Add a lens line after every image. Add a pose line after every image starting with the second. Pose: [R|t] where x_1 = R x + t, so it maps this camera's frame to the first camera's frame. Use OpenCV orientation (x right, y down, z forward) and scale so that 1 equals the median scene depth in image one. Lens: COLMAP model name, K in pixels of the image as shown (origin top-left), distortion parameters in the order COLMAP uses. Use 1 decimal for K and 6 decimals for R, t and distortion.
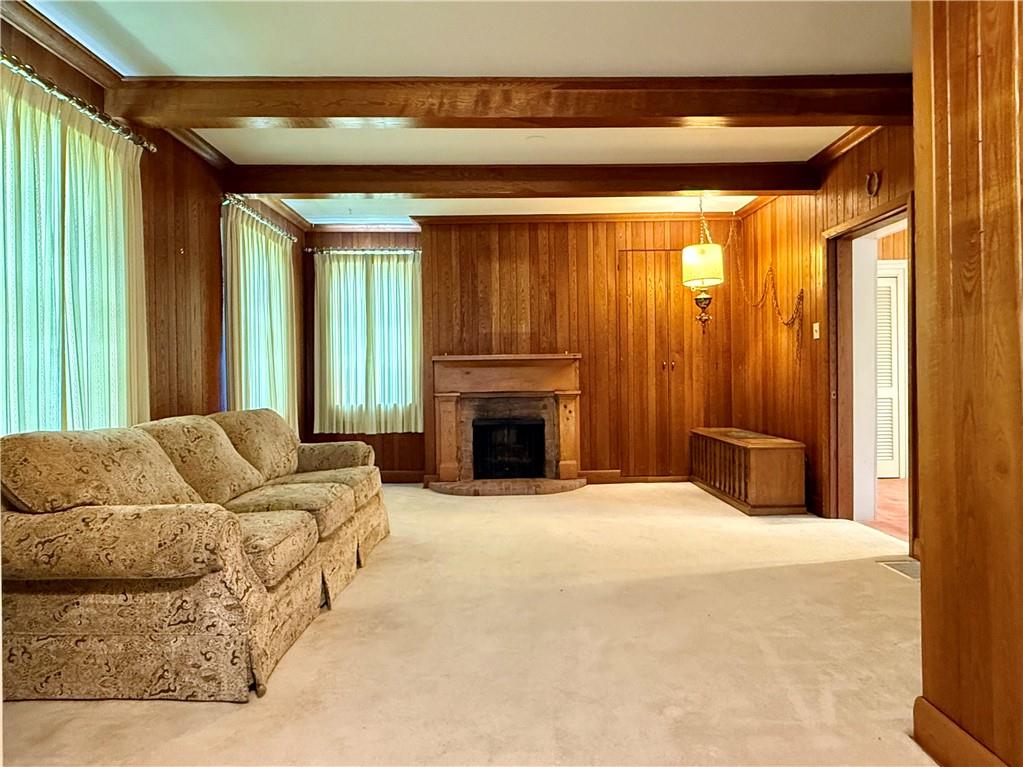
lens RADIAL K [[591.9, 0, 515.2], [0, 591.9, 373.4], [0, 0, 1]] dist [0.000109, 0.001336]
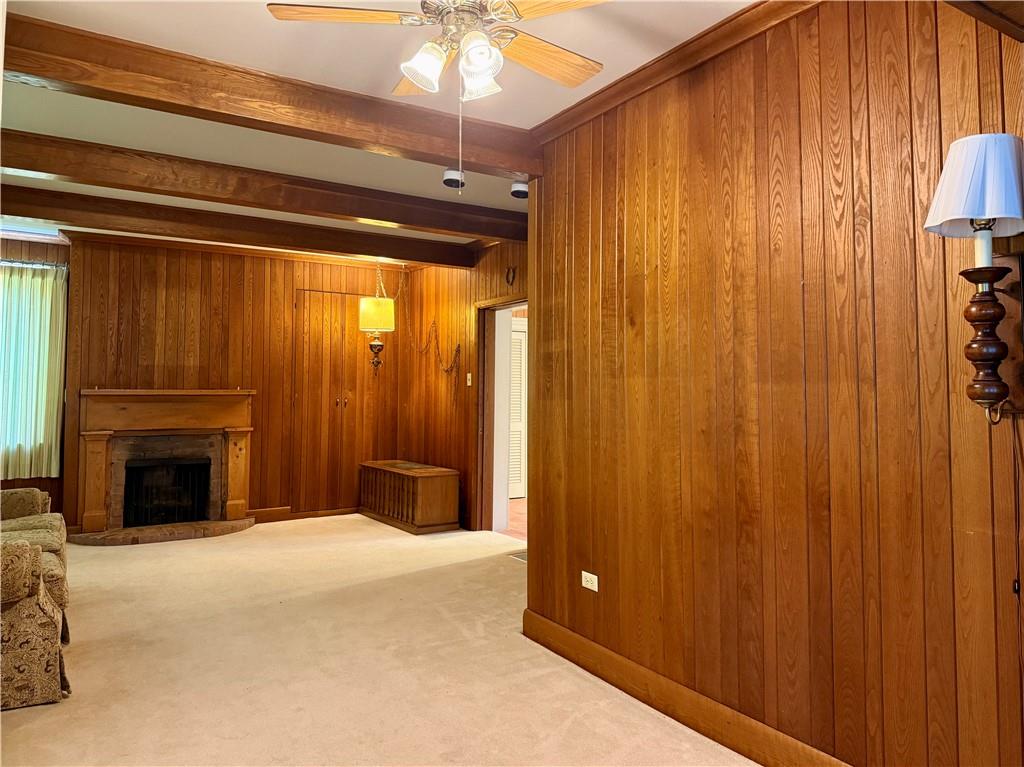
lens RADIAL K [[715.8, 0, 508.5], [0, 715.8, 361.5], [0, 0, 1]] dist [0.064048, -0.079352]
pose [[0.855869, 0.040431, 0.515610, -0.151183], [-0.016260, 0.998550, -0.051309, -0.025796], [-0.516937, 0.035529, 0.855286, -0.252823]]
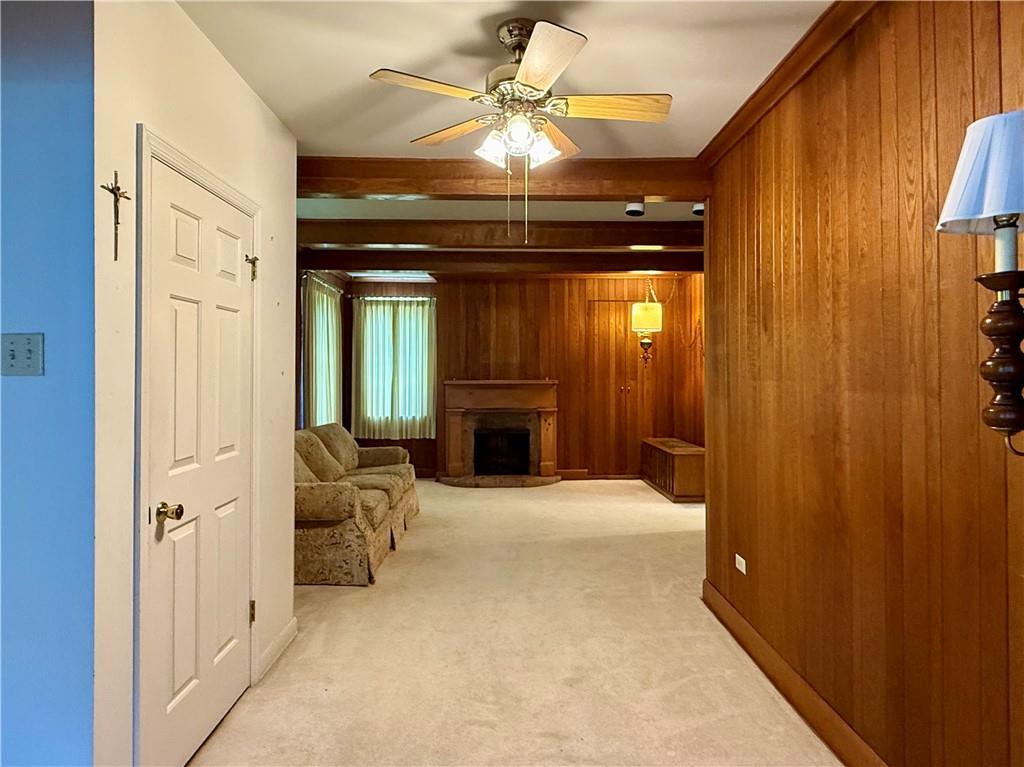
lens RADIAL K [[592.5, 0, 515.7], [0, 592.5, 373.4], [0, 0, 1]] dist [0.000109, 0.001336]
pose [[0.999758, 0.013311, 0.017517, -0.005134], [-0.013286, 0.999911, -0.001525, -0.044837], [-0.017536, 0.001292, 0.999845, -0.306168]]
